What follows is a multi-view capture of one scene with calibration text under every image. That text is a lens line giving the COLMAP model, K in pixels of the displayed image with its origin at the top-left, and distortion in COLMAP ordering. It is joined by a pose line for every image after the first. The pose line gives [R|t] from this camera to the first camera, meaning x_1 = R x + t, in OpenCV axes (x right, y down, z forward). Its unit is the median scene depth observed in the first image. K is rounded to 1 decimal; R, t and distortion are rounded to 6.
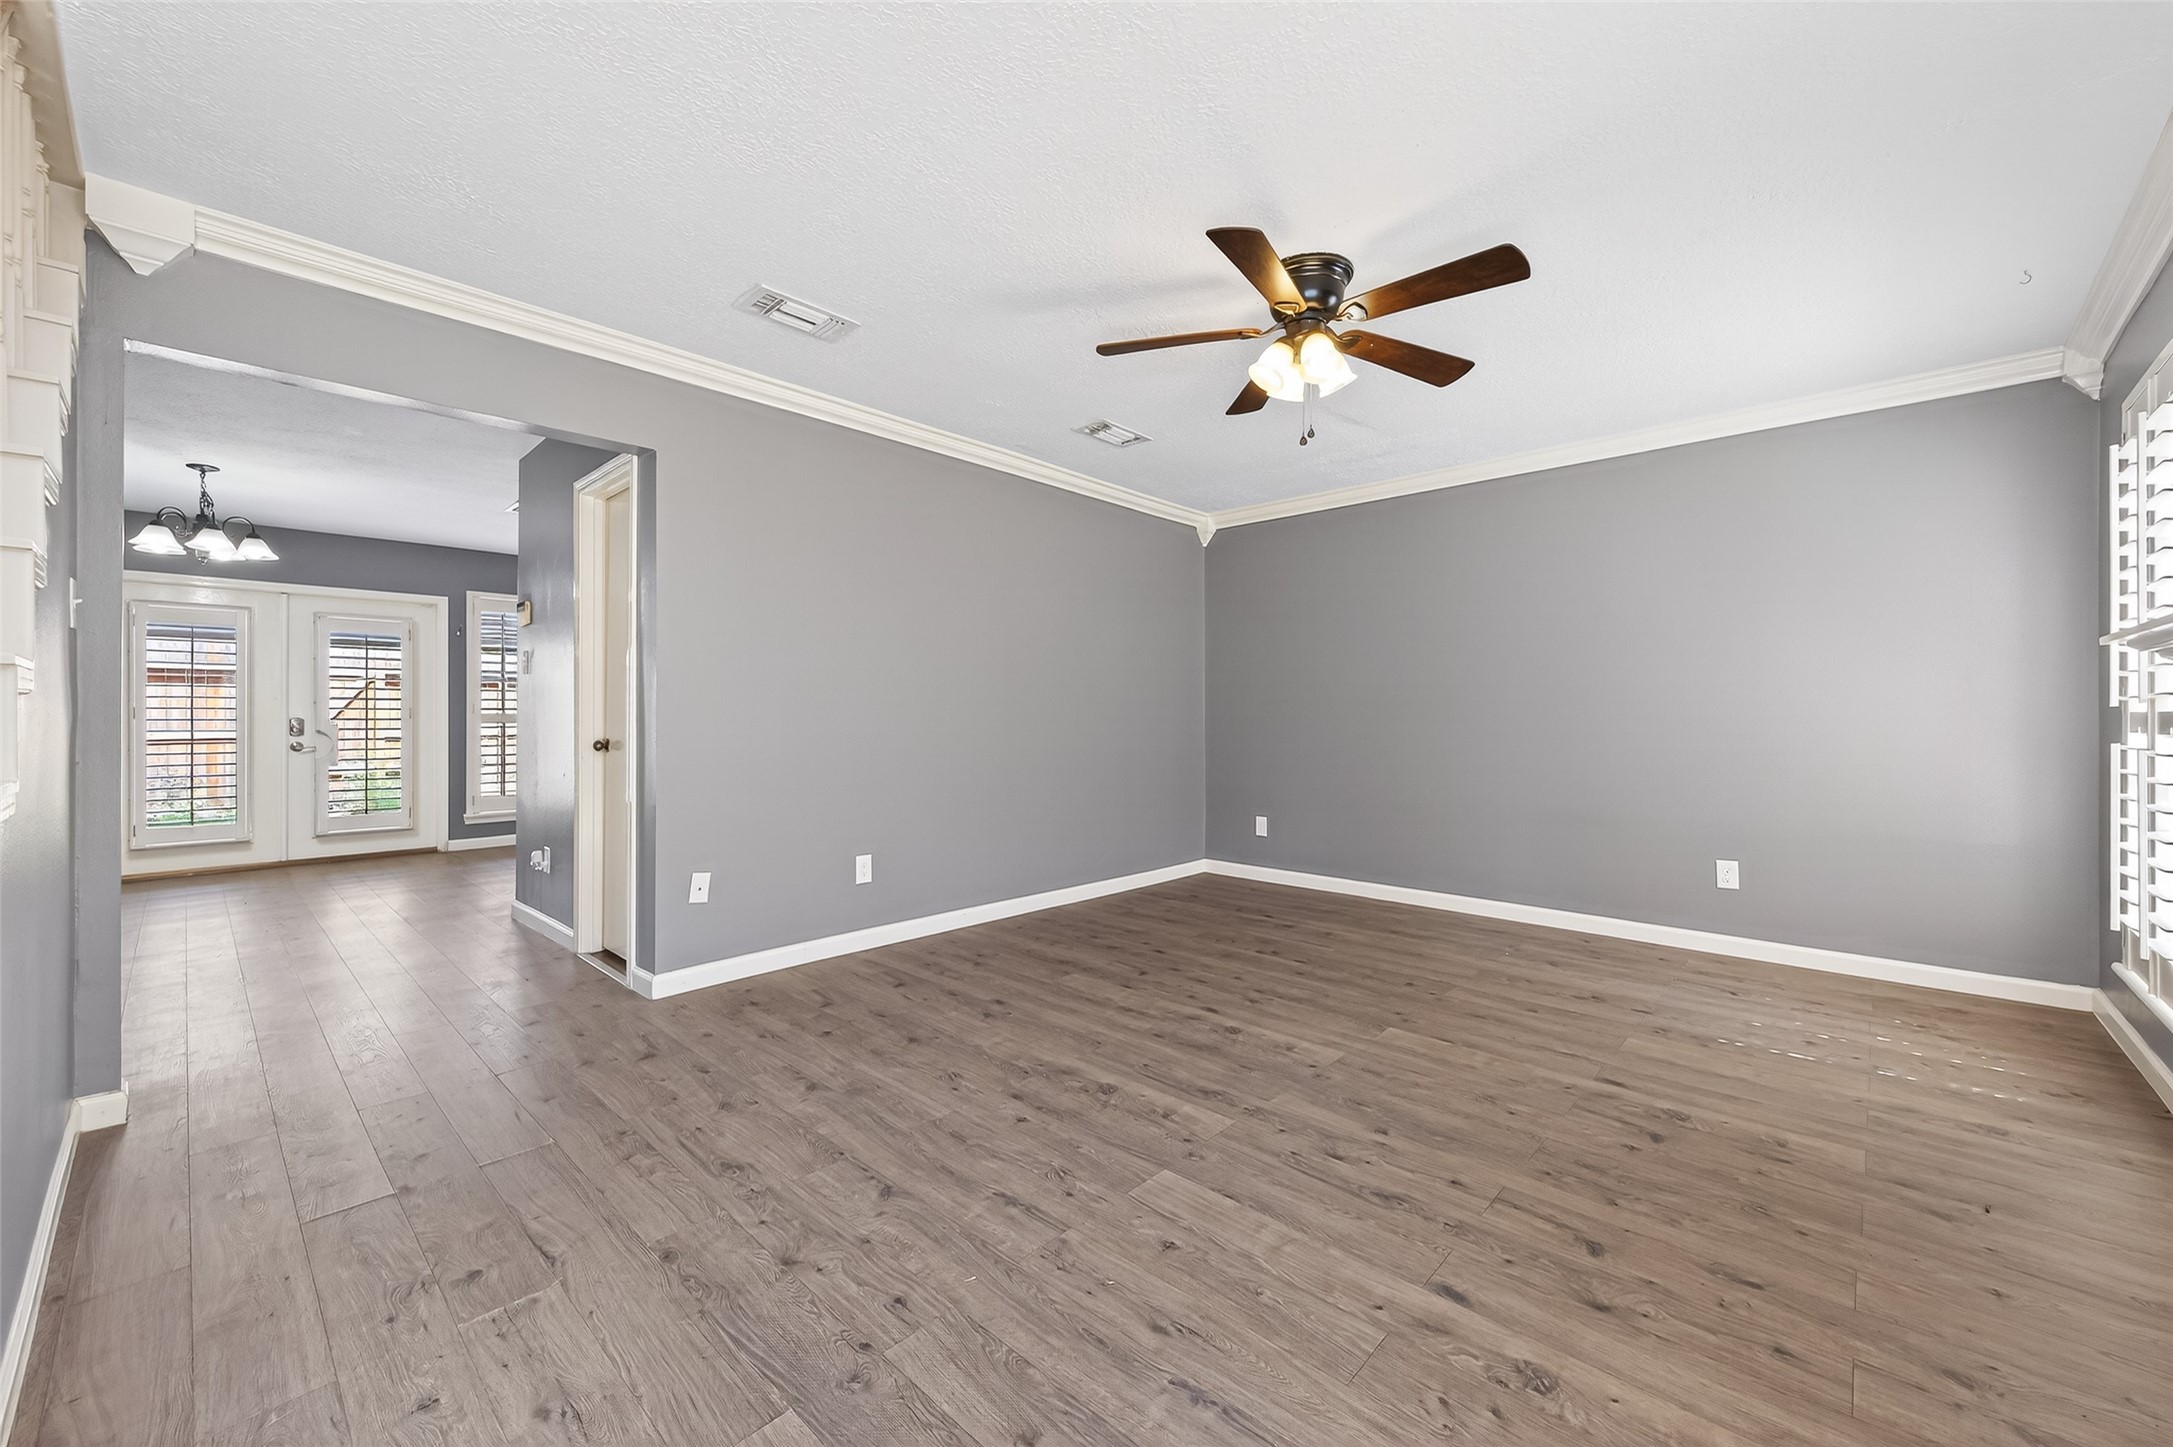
lens RADIAL K [[841.2, 0, 1096.0], [0, 841.2, 725.9], [0, 0, 1]] dist [0.008123, -0.002048]
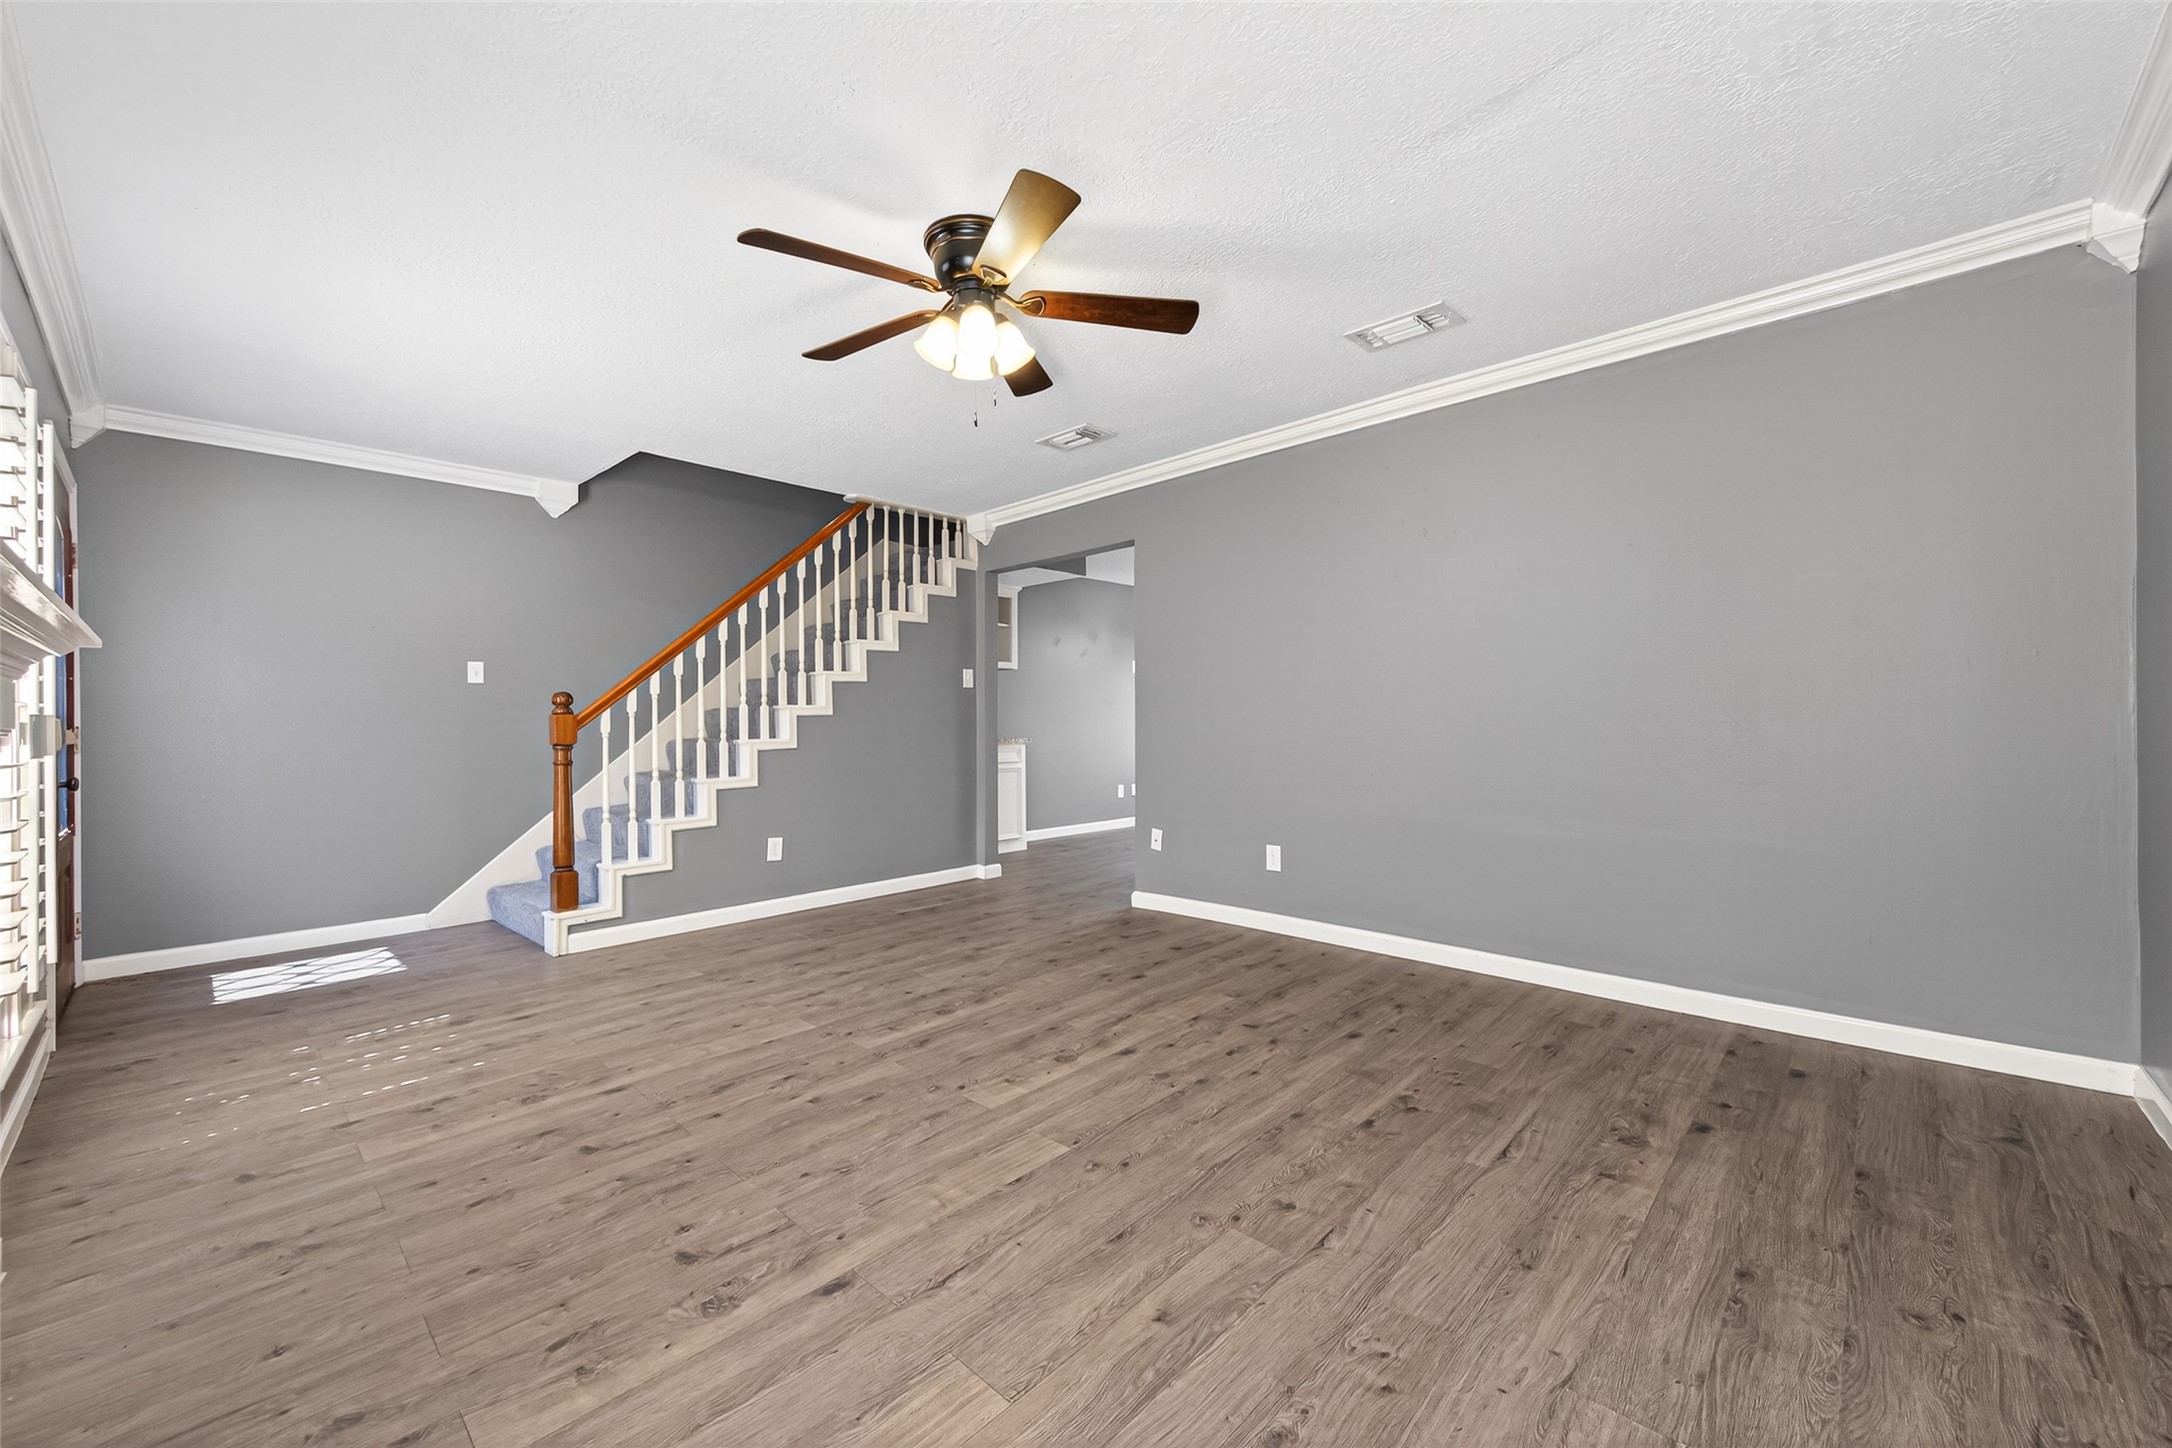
lens RADIAL K [[840.8, 0, 1089.5], [0, 840.8, 718.3], [0, 0, 1]] dist [0.008123, -0.002048]
pose [[-0.006235, -0.003817, -0.999973, 1.166793], [-0.000637, 0.999993, -0.003813, -0.008200], [0.999980, 0.000613, -0.006237, 1.112316]]
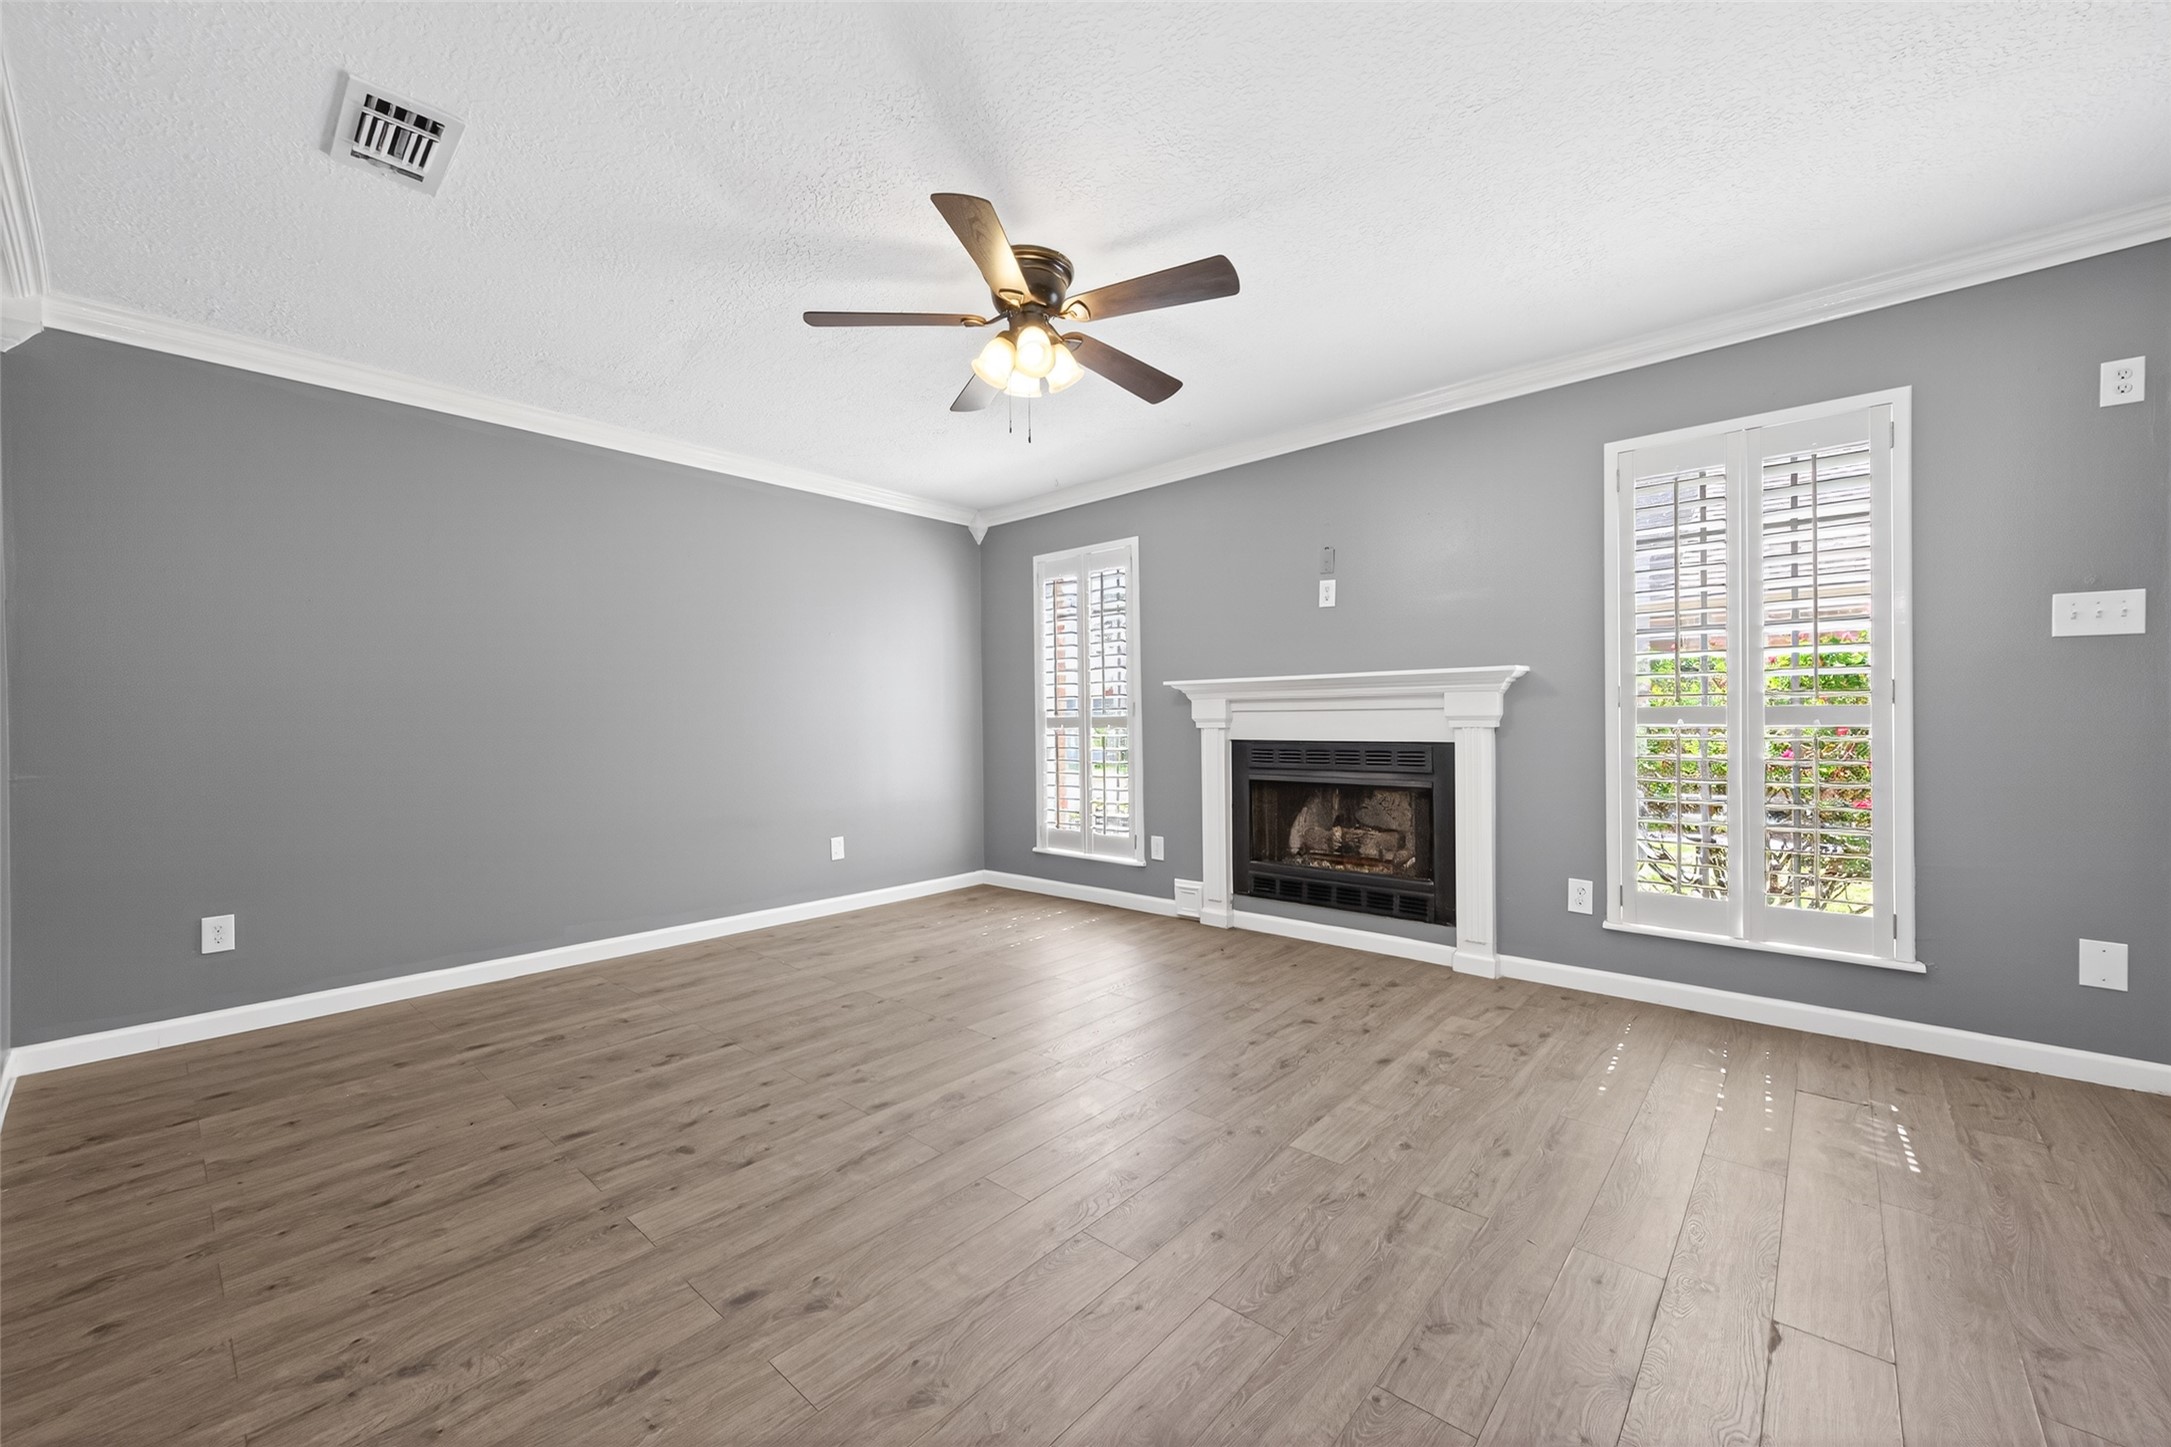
lens RADIAL K [[840.4, 0, 1081.7], [0, 840.4, 712.2], [0, 0, 1]] dist [0.008123, -0.002048]
pose [[-0.015337, 0.008523, 0.999846, -0.729791], [0.022363, 0.999716, -0.008179, -0.011199], [-0.999632, 0.022234, -0.015523, 0.945315]]
